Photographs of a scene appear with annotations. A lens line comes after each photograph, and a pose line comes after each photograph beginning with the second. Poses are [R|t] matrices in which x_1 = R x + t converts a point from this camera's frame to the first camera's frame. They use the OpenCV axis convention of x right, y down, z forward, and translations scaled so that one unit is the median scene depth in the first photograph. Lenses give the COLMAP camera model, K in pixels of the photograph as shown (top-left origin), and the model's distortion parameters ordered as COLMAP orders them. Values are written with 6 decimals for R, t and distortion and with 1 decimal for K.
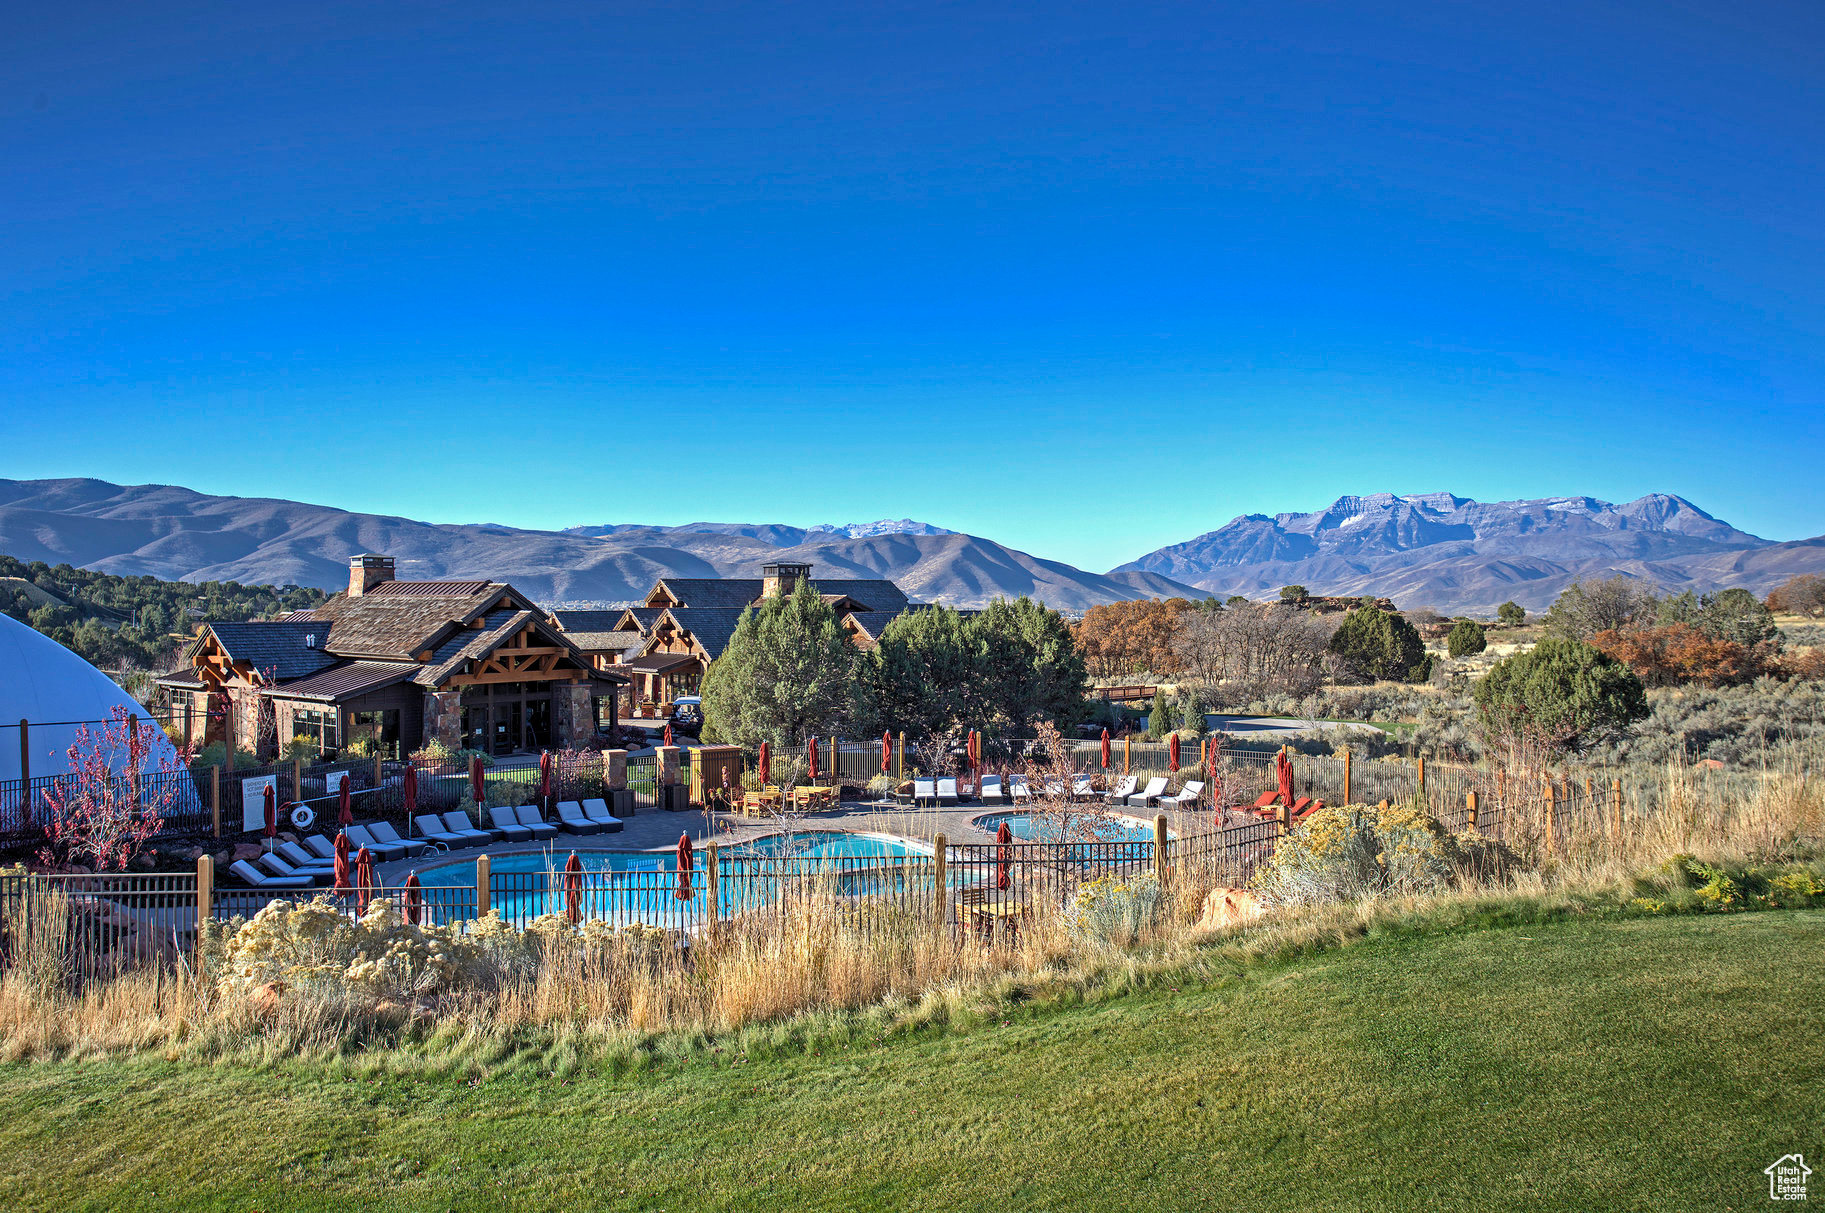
lens RADIAL K [[1504.2, 0, 913.0], [0, 1504.2, 609.4], [0, 0, 1]] dist [0.011760, -0.002509]
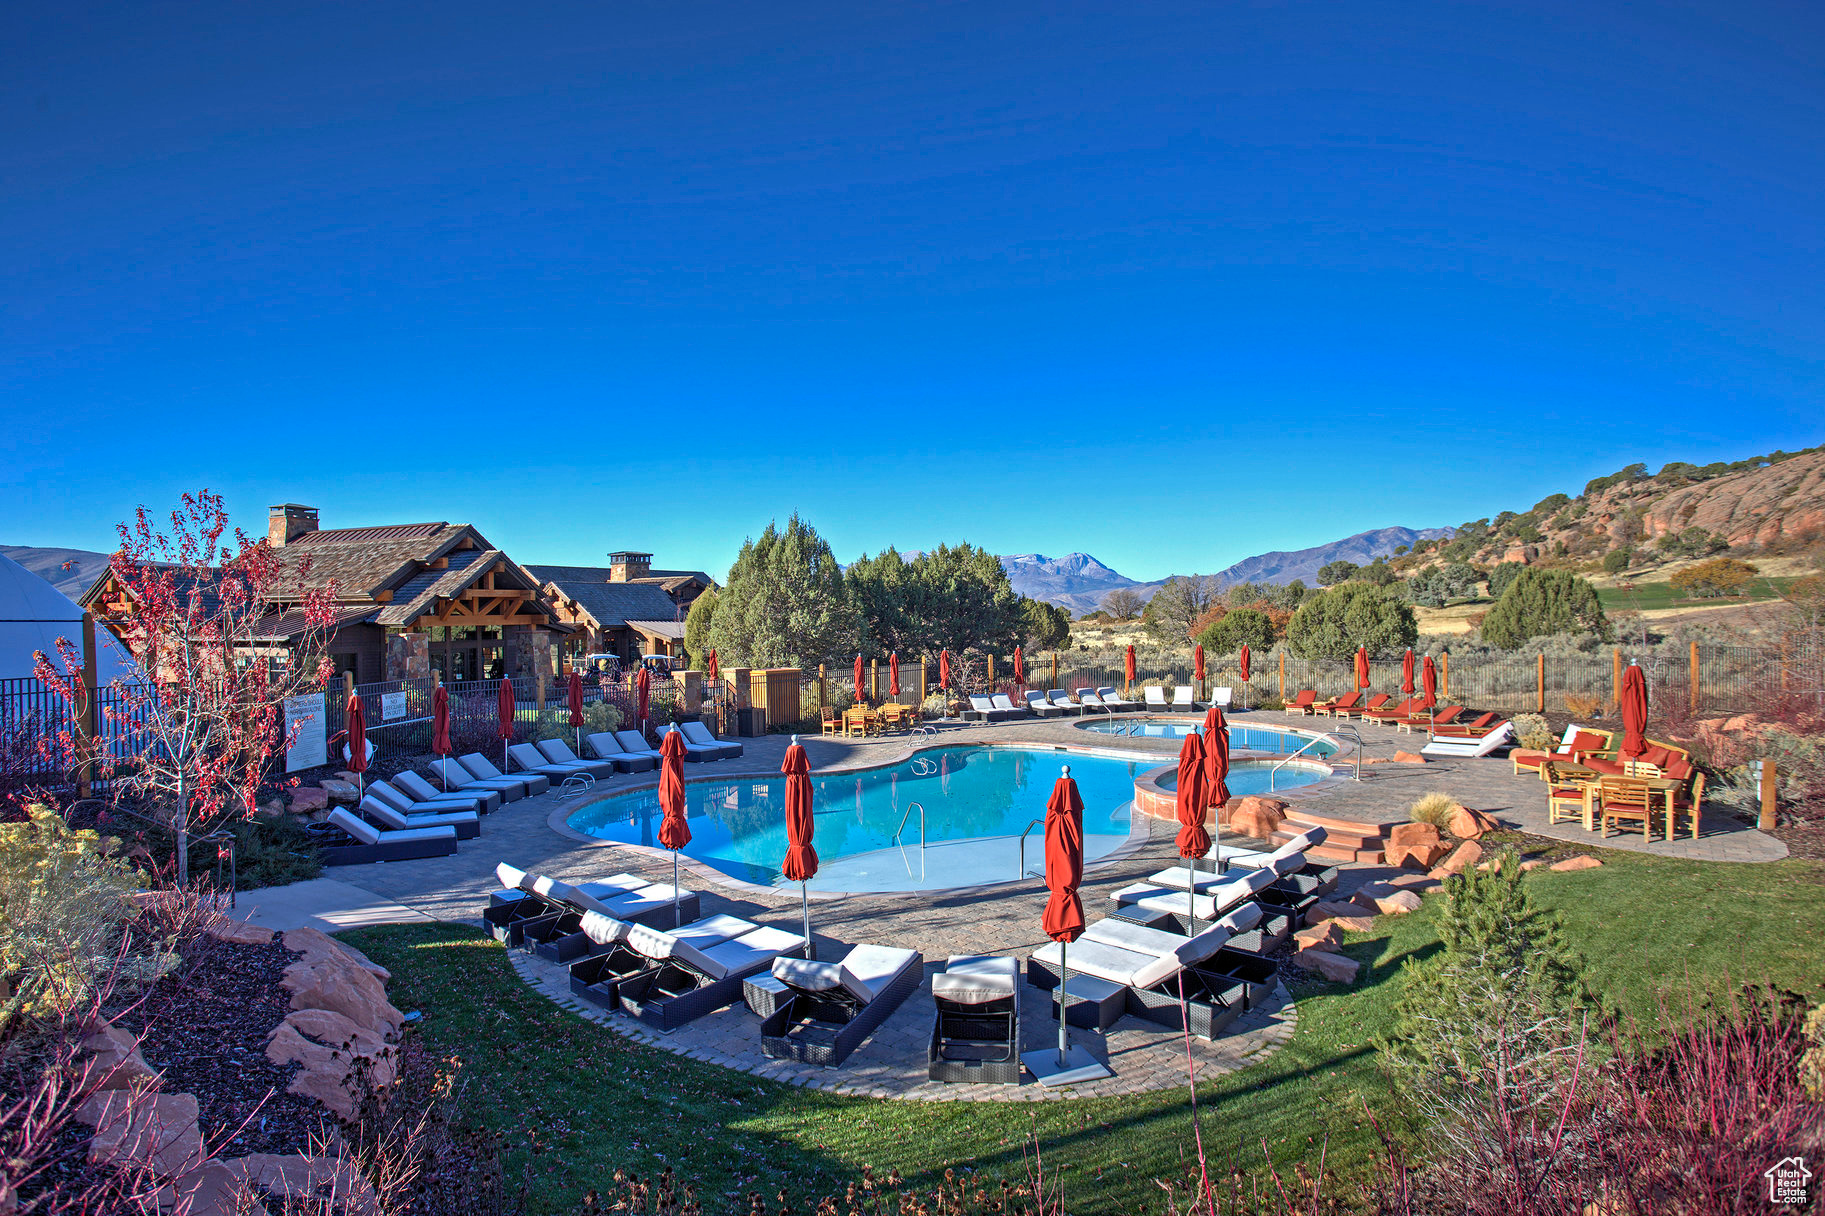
lens RADIAL K [[1030.2, 0, 911.2], [0, 1030.2, 609.3], [0, 0, 1]] dist [-0.005564, 0.000347]
pose [[0.958696, -0.011693, 0.284192, -0.193158], [0.016183, 0.999779, -0.013456, 0.053186], [-0.283972, 0.017499, 0.958673, 0.295838]]
